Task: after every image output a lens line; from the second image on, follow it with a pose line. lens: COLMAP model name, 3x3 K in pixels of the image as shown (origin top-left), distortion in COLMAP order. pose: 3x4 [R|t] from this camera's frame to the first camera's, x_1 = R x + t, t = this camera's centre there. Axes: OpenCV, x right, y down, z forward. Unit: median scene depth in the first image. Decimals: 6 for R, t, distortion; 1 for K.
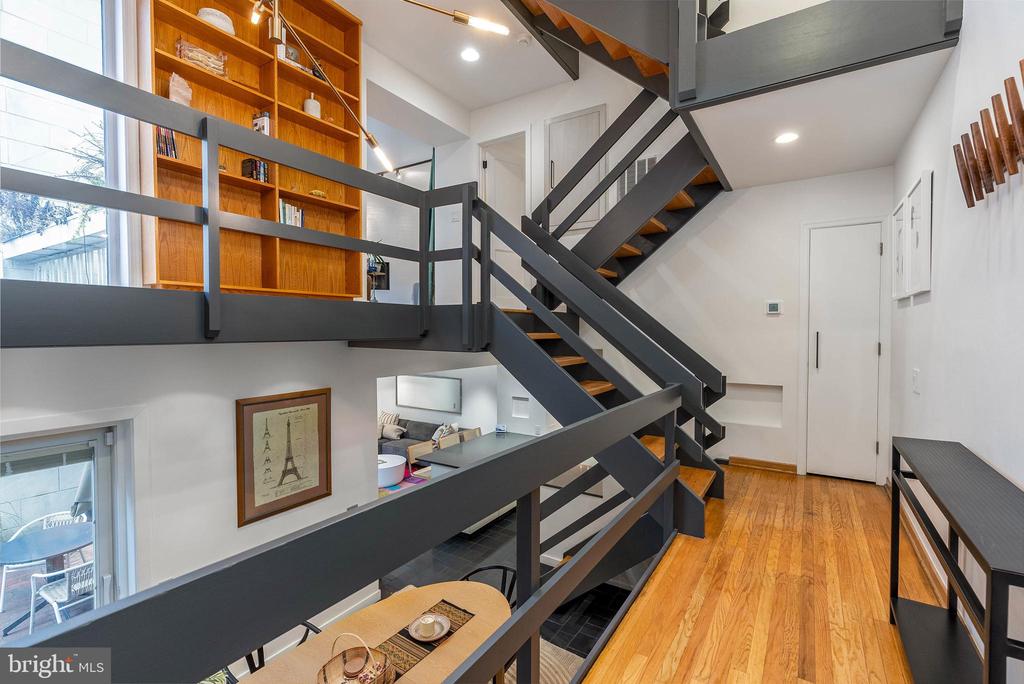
lens RADIAL K [[469.6, 0, 513.0], [0, 469.6, 340.7], [0, 0, 1]] dist [-0.004151, 0.001926]
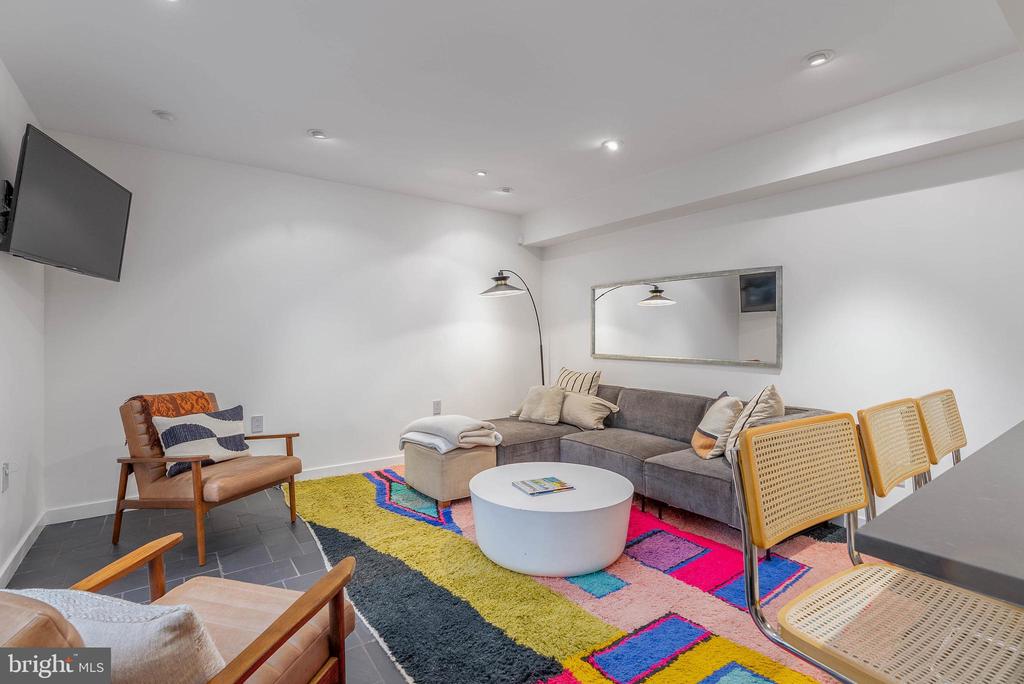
lens RADIAL K [[469.6, 0, 510.8], [0, 469.6, 335.4], [0, 0, 1]] dist [-0.004151, 0.001926]
pose [[0.927792, 0.002372, -0.373091, -0.164883], [-0.012551, 0.999612, -0.024857, 0.140982], [0.372887, 0.027745, 0.927462, 0.592957]]
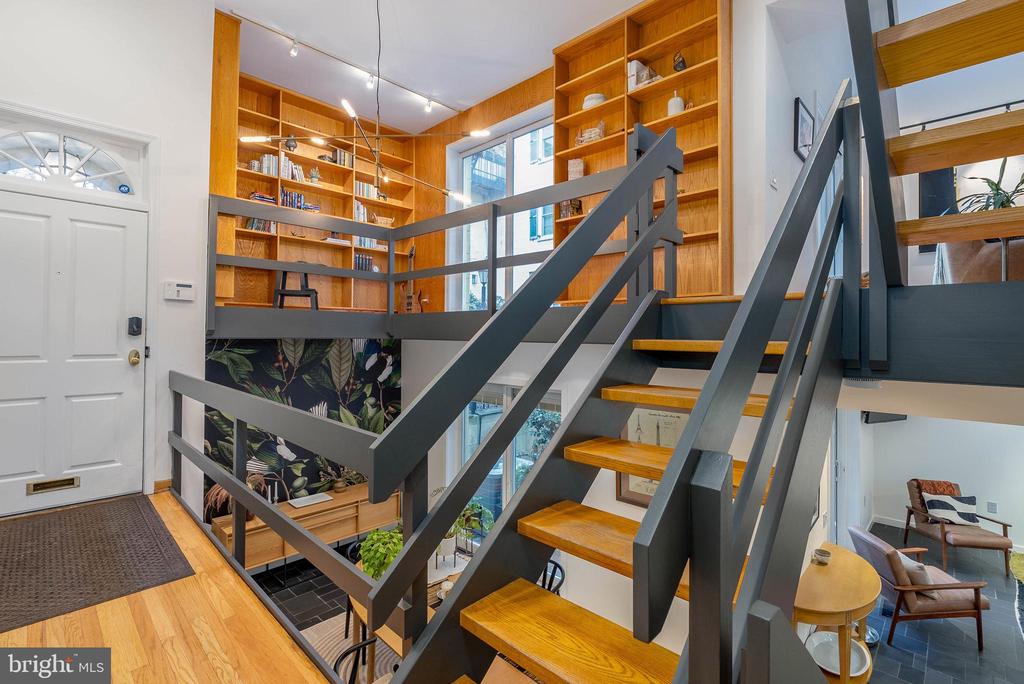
lens RADIAL K [[469.6, 0, 512.5], [0, 469.6, 333.4], [0, 0, 1]] dist [-0.004151, 0.001926]
pose [[-0.206029, -0.007139, -0.978520, 0.244835], [-0.030990, 0.999519, -0.000767, -0.006249], [0.978055, 0.030166, -0.206151, 0.369969]]
